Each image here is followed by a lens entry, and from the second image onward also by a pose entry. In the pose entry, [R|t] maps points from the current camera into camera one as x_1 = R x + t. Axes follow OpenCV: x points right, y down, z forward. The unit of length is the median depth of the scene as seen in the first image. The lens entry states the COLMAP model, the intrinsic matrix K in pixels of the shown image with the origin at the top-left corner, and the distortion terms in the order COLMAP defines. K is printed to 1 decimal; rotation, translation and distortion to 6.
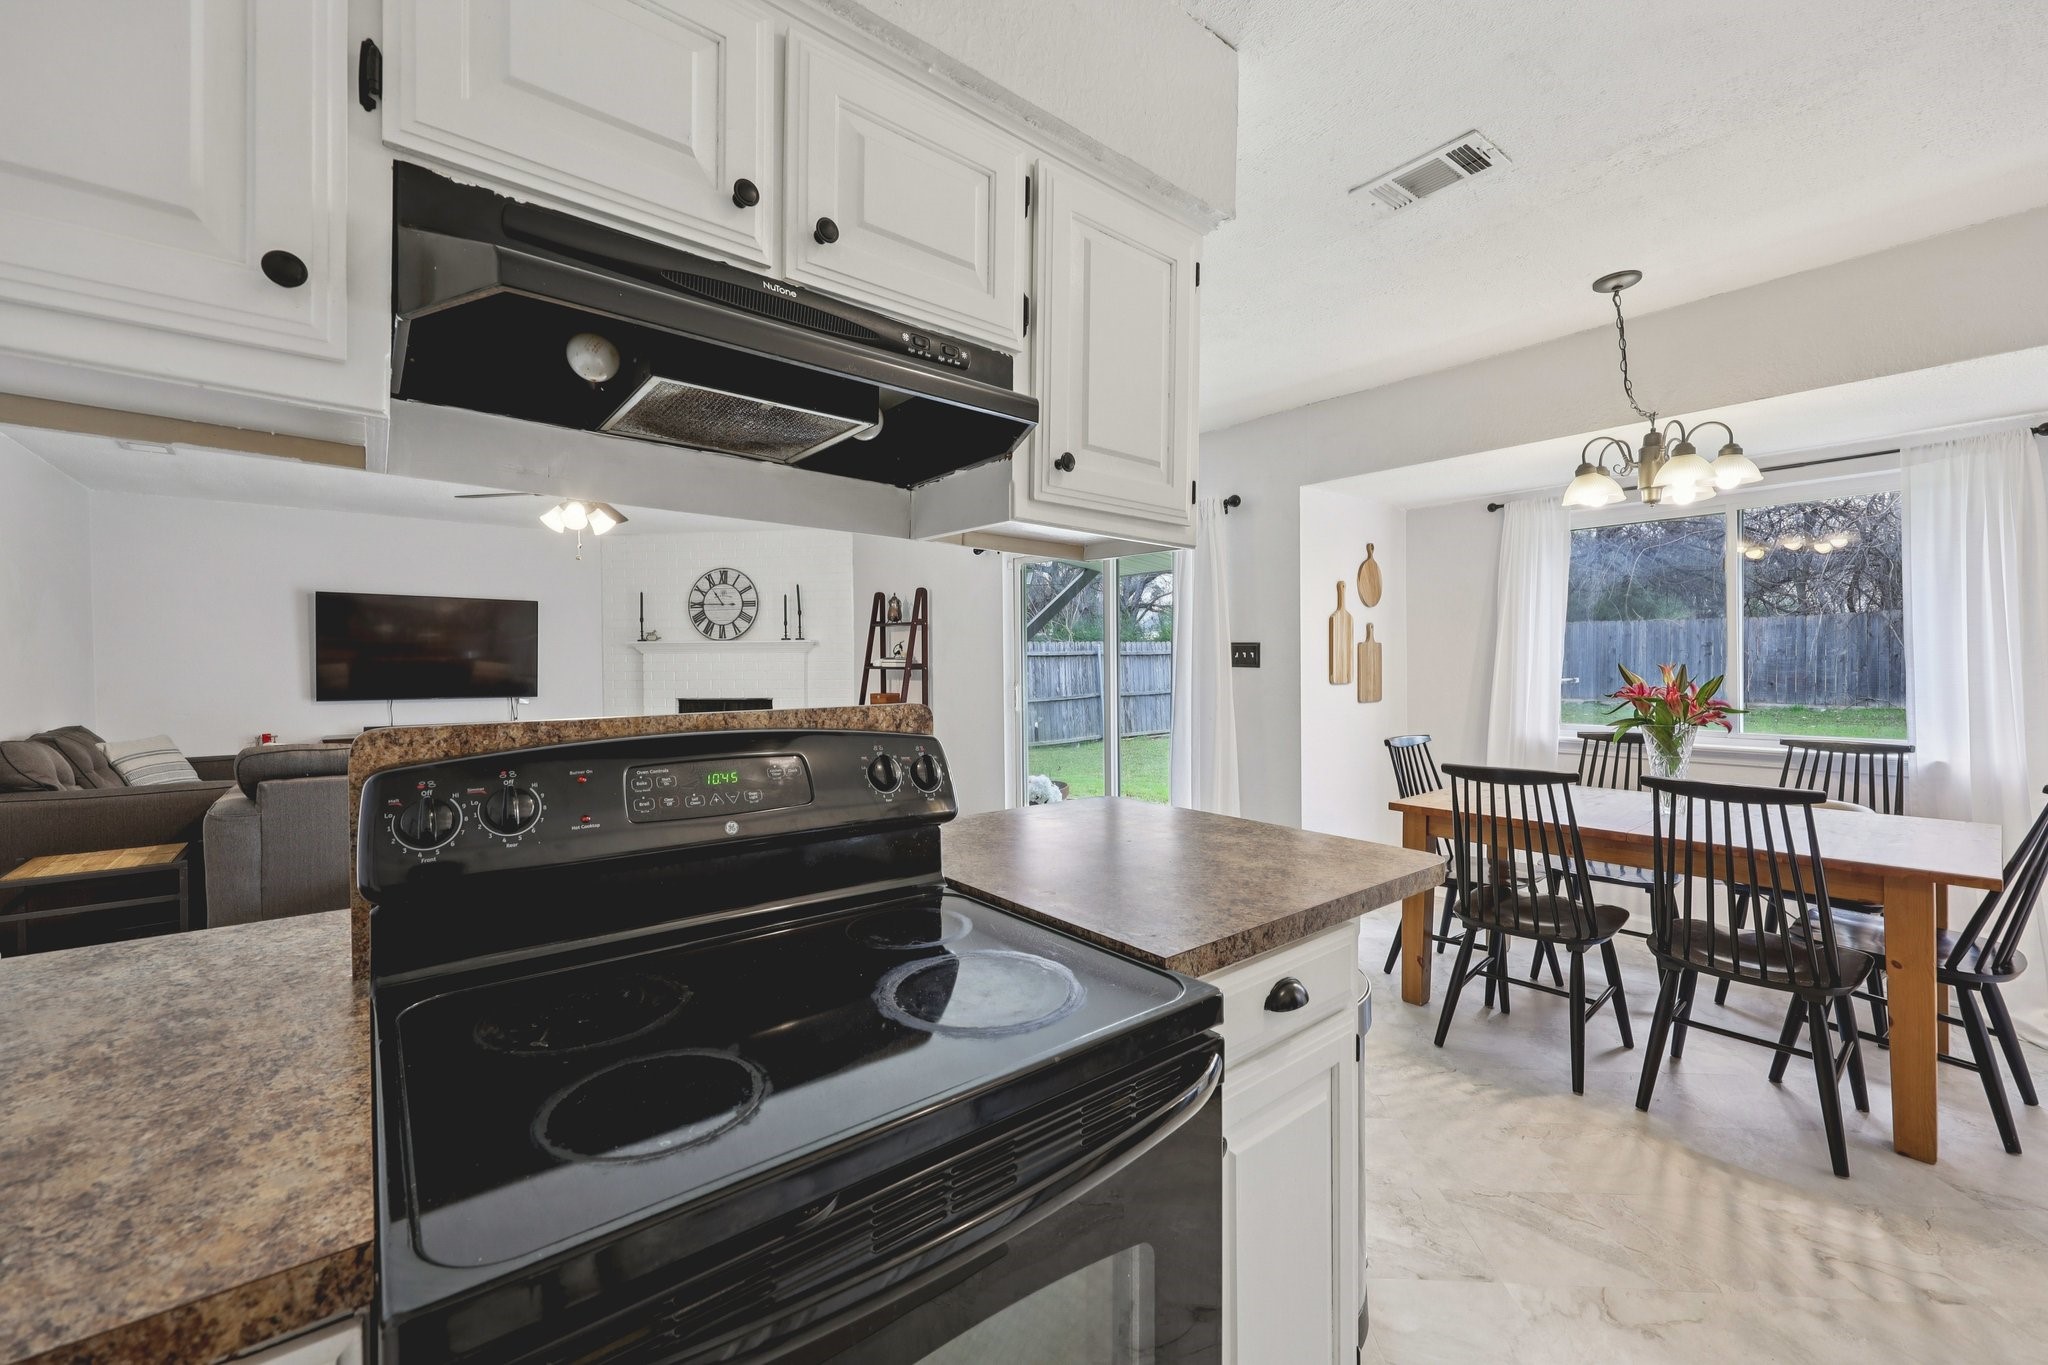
lens RADIAL K [[821.2, 0, 1025.0], [0, 821.2, 677.3], [0, 0, 1]] dist [-0.000240, -0.000027]
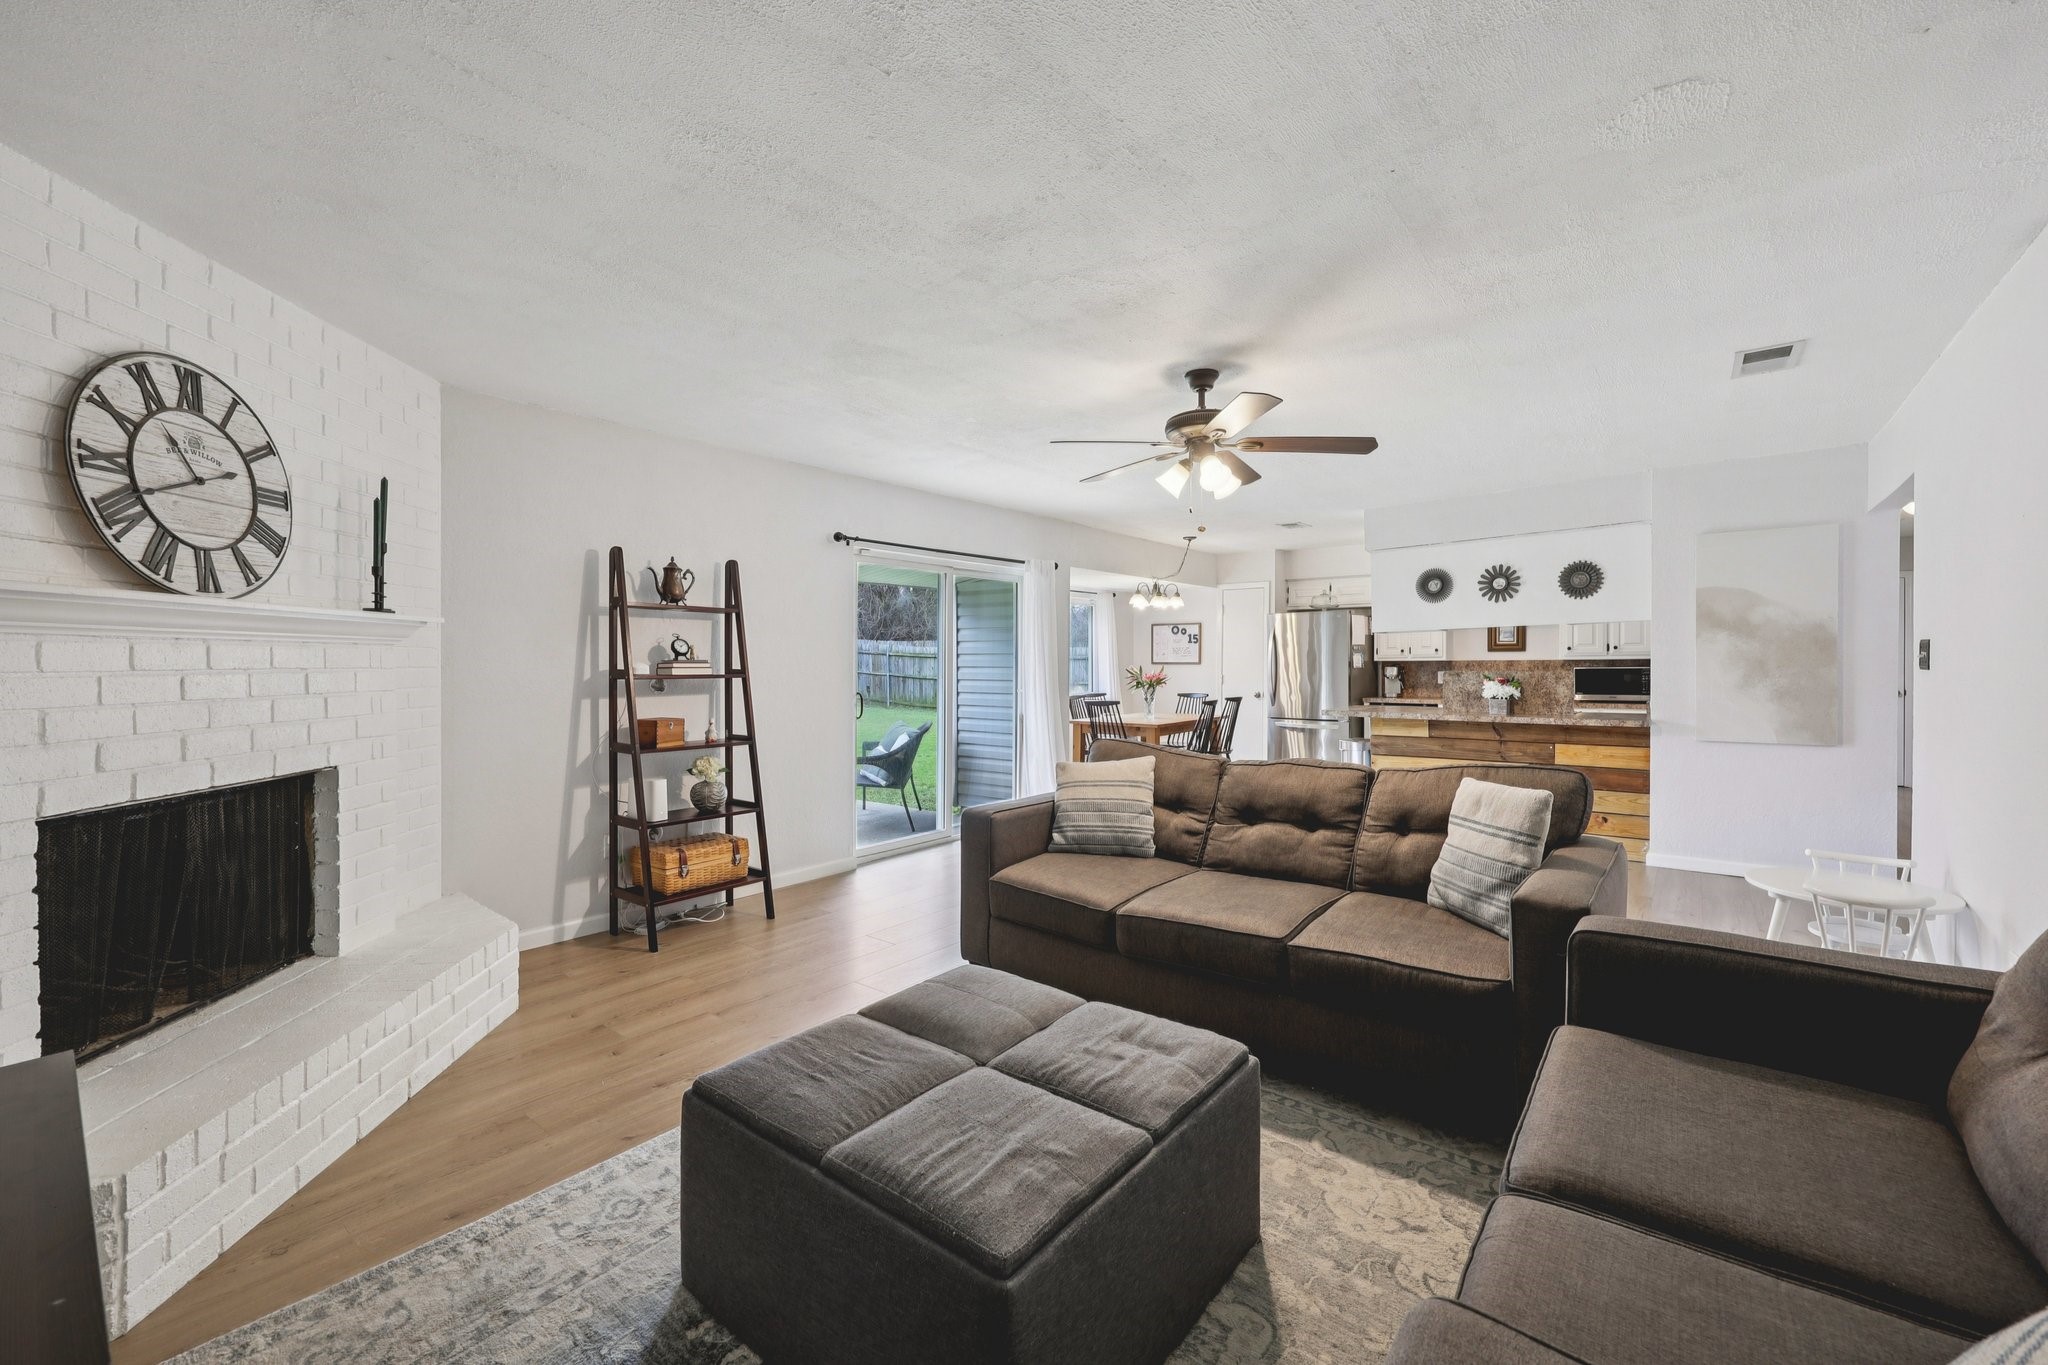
lens RADIAL K [[832.2, 0, 1021.4], [0, 832.2, 655.5], [0, 0, 1]] dist [0.002962, 0.000335]
pose [[-0.204579, 0.014545, 0.978742, -1.207818], [0.026393, 0.999608, -0.009338, -0.021340], [-0.978494, 0.023921, -0.204883, 1.261386]]
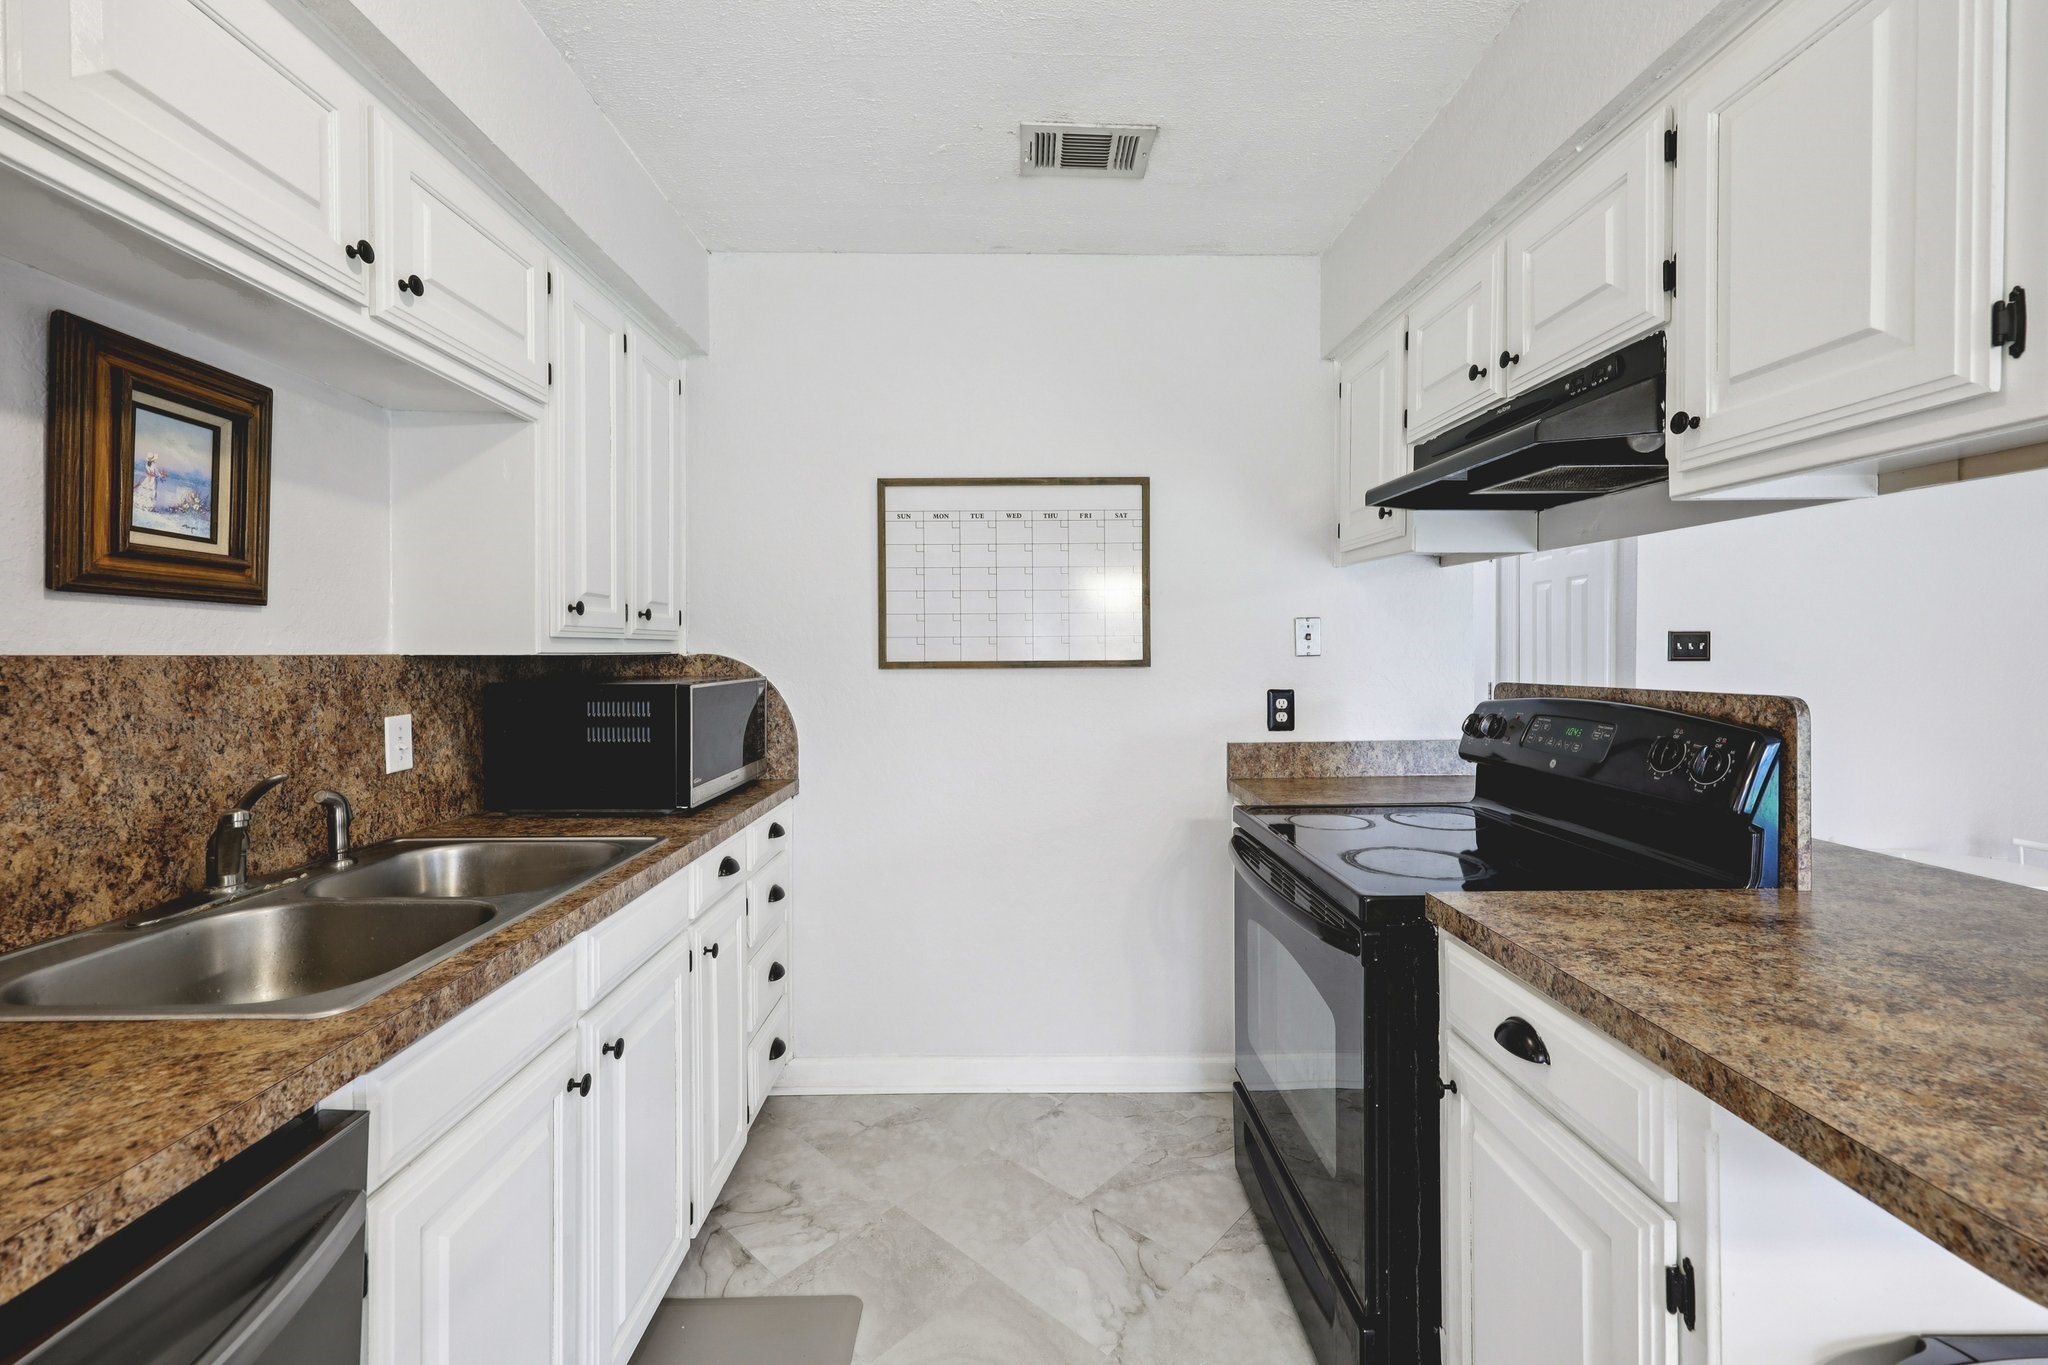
lens RADIAL K [[832.2, 0, 1021.4], [0, 832.2, 655.5], [0, 0, 1]] dist [0.002962, 0.000335]
pose [[-0.621063, 0.008960, -0.783709, 0.340173], [-0.006653, 0.999838, 0.016703, -0.006776], [0.783732, 0.015588, -0.620903, 0.288638]]
